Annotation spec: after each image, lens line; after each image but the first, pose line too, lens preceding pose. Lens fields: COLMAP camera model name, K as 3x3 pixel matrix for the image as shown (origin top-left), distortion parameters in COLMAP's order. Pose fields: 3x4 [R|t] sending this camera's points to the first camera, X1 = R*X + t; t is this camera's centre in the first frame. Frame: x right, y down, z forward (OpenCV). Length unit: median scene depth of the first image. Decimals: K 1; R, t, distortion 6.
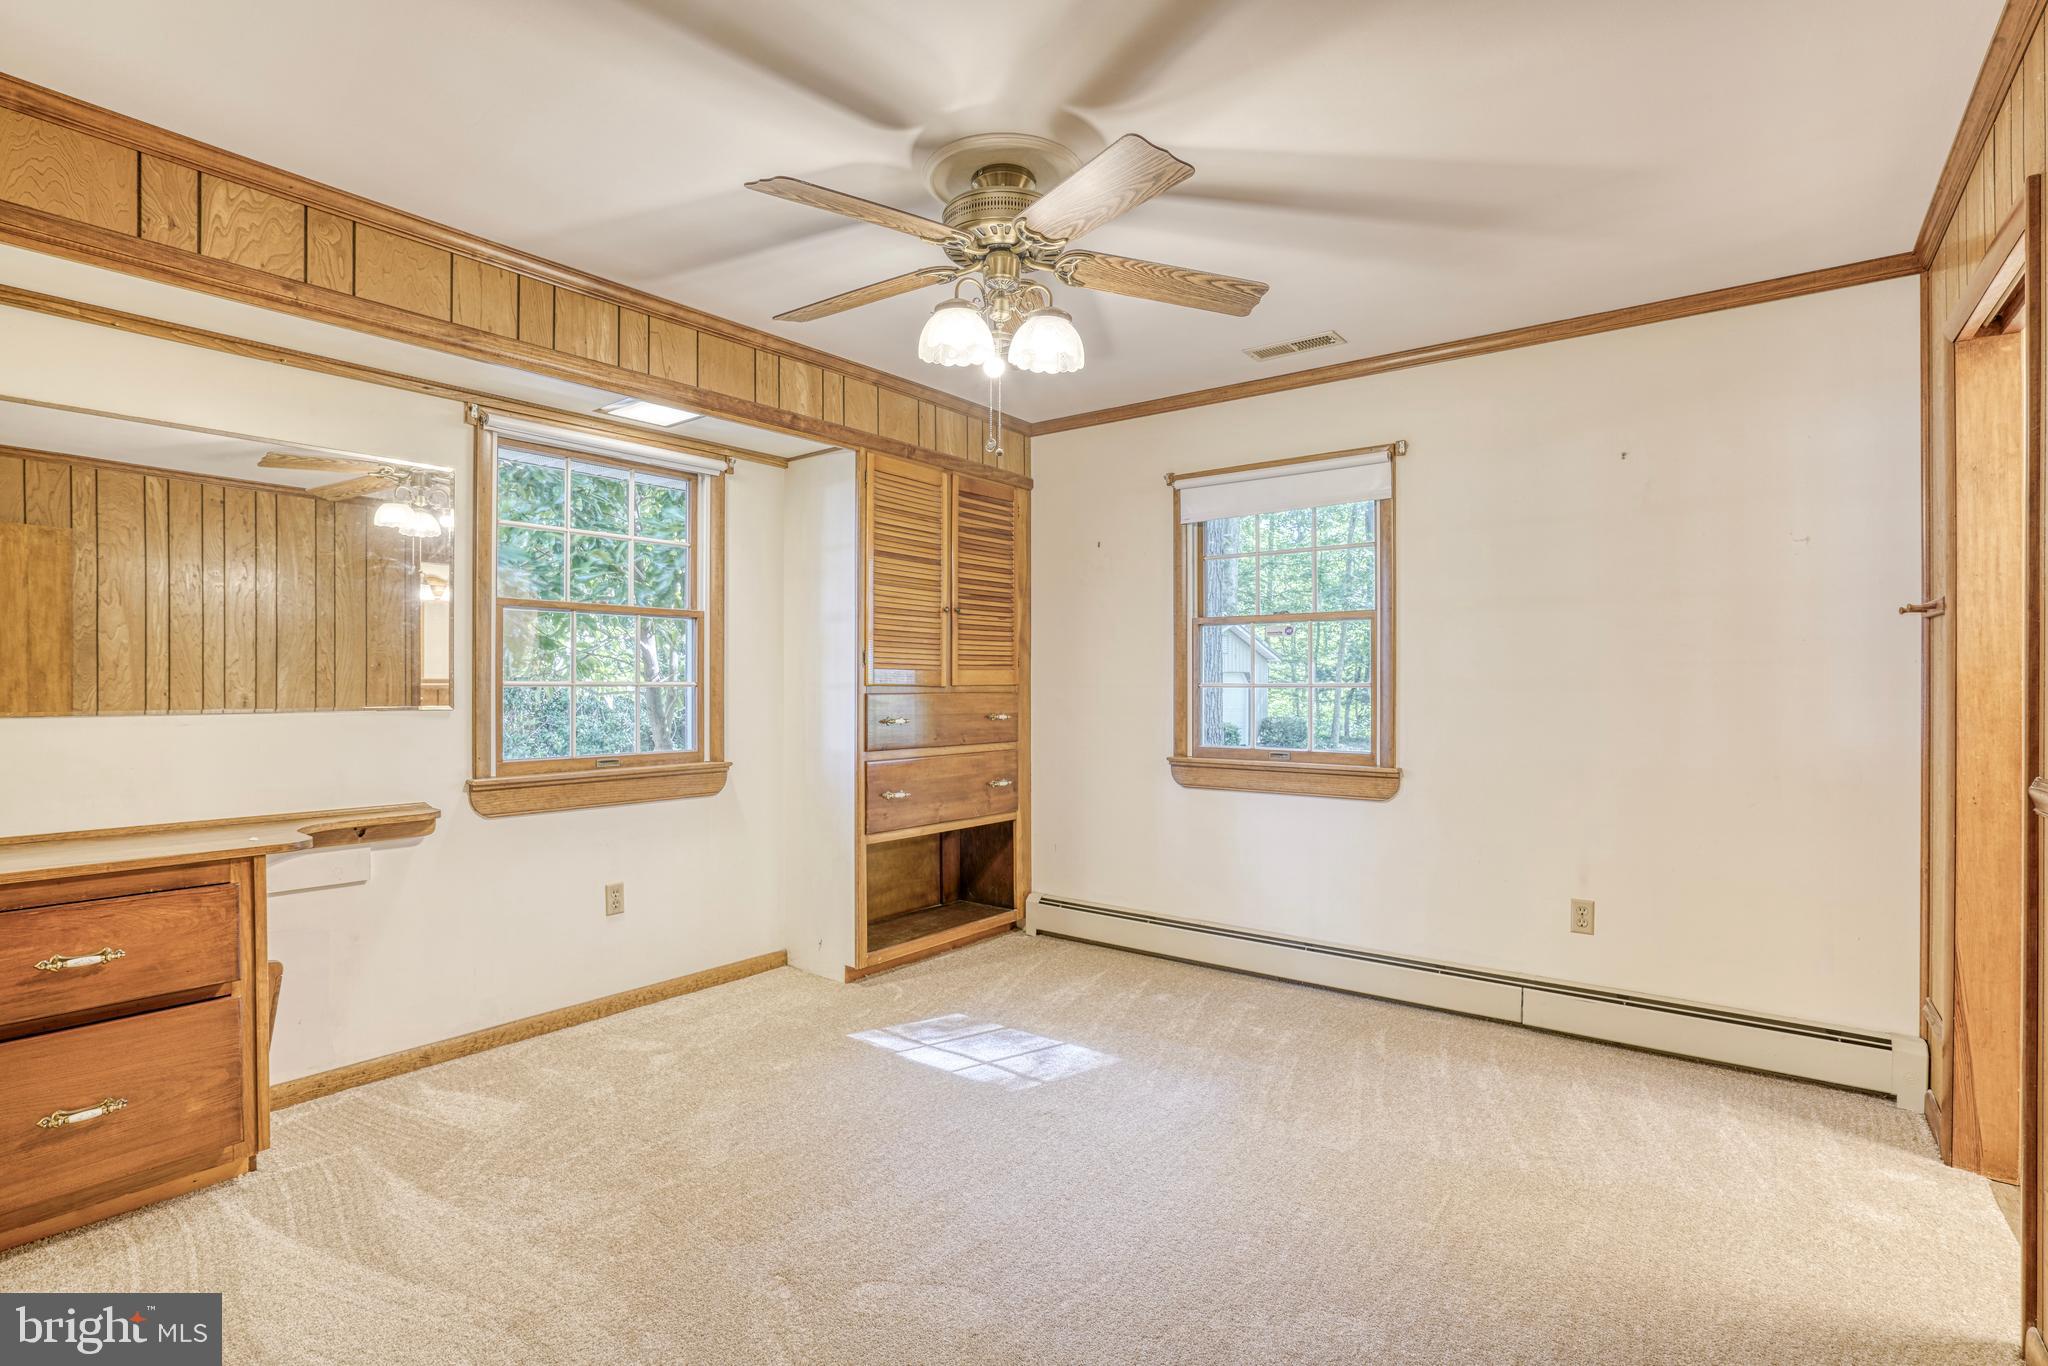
lens RADIAL K [[956.5, 0, 1018.8], [0, 956.5, 669.6], [0, 0, 1]] dist [-0.063548, 0.023089]
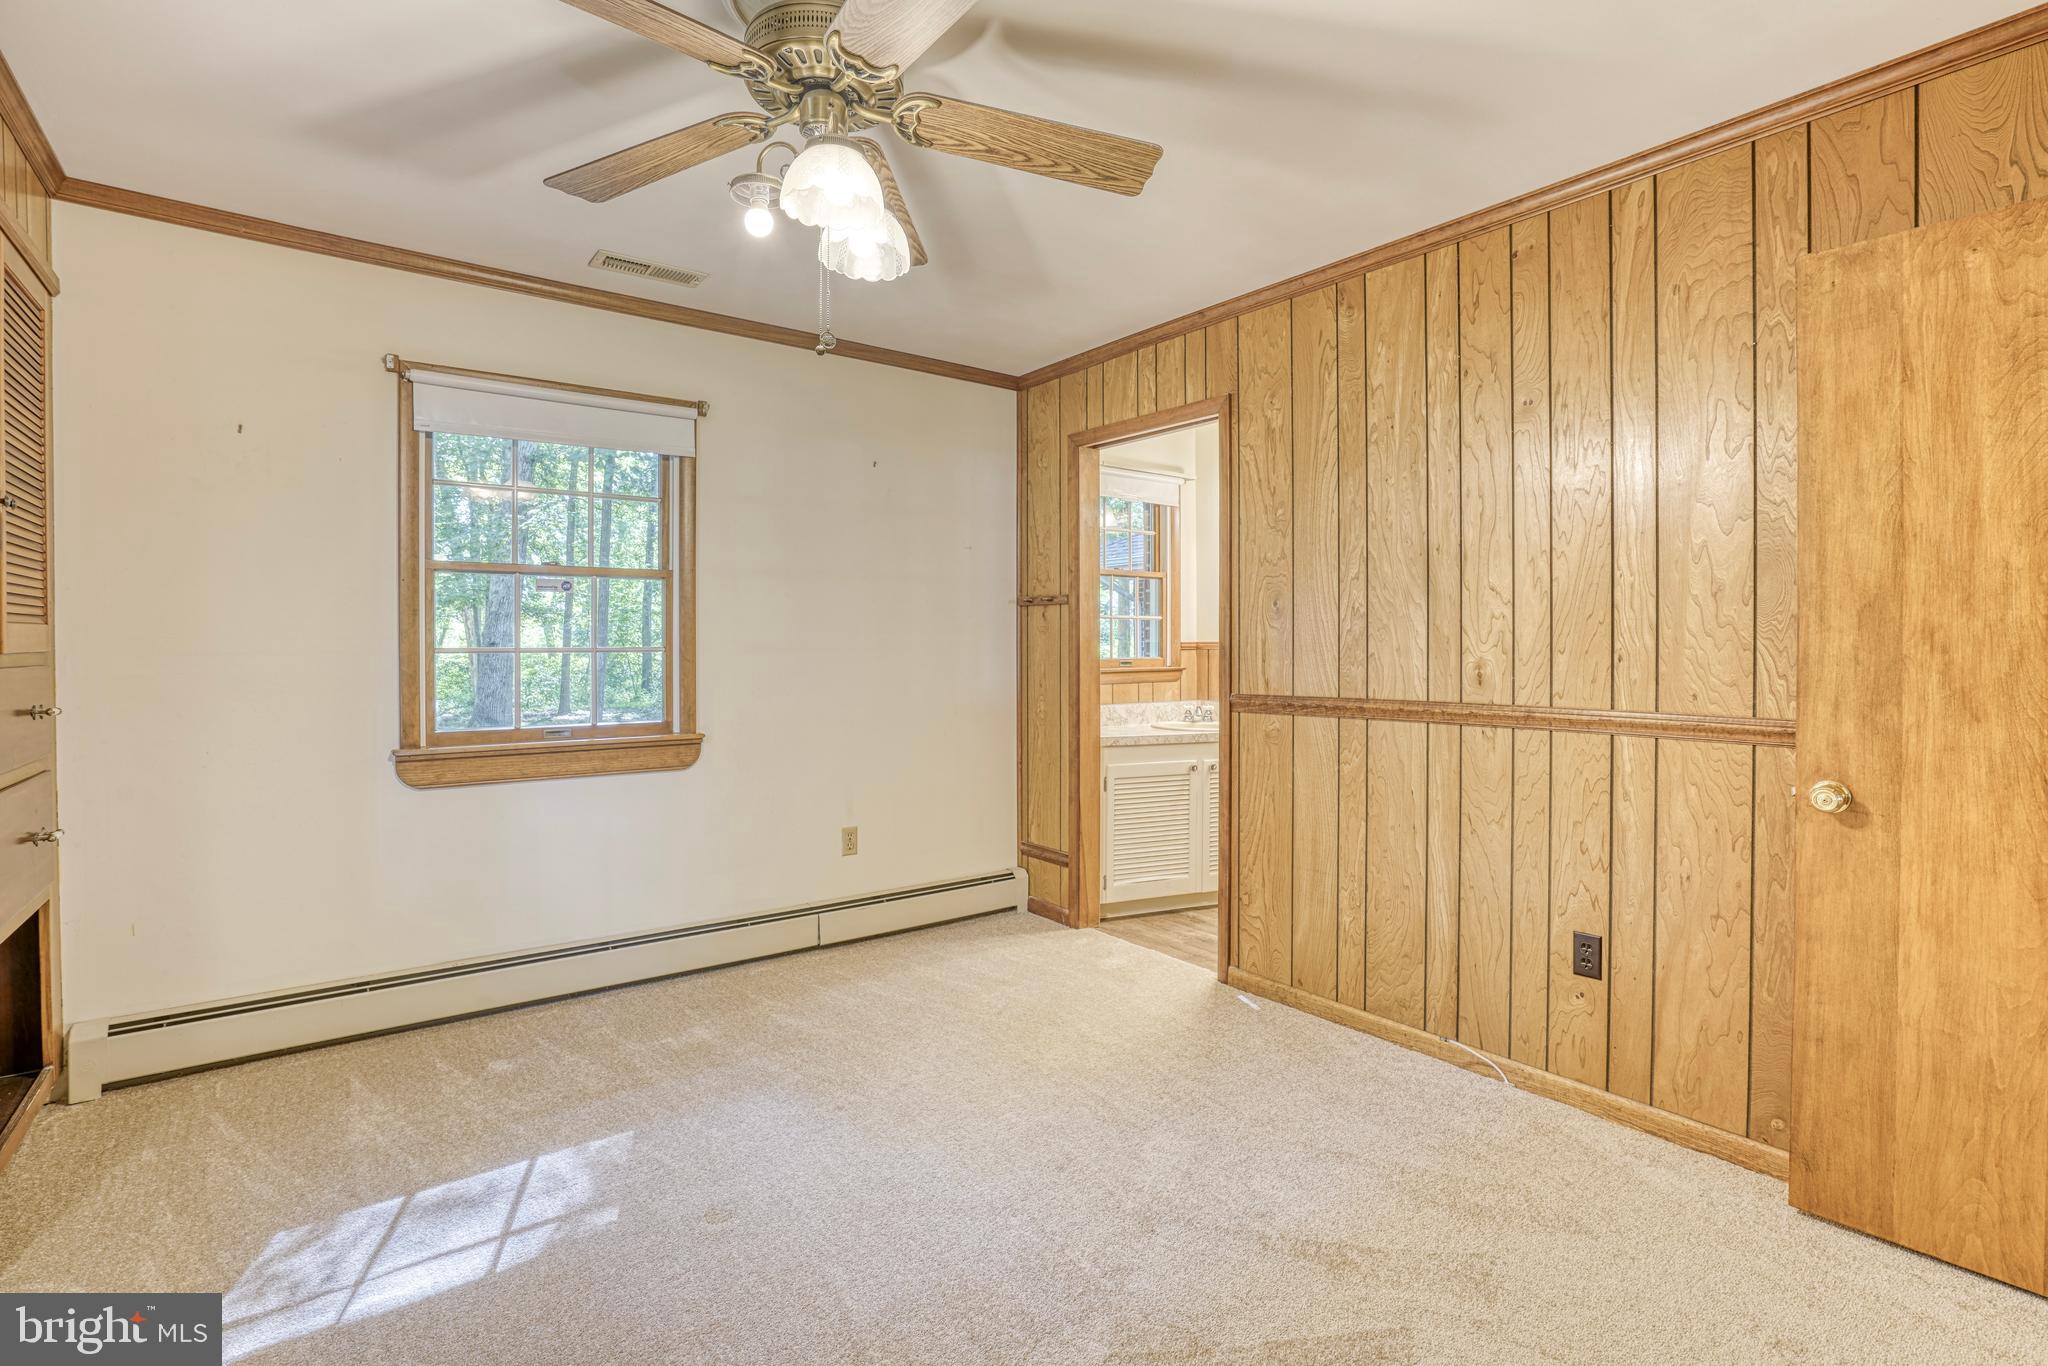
lens RADIAL K [[956.5, 0, 1018.8], [0, 956.5, 669.6], [0, 0, 1]] dist [-0.063548, 0.023089]
pose [[0.264619, -0.026394, 0.963992, -0.453913], [-0.004828, 0.999577, 0.028693, 0.008502], [-0.964341, -0.012247, 0.264379, 0.420606]]
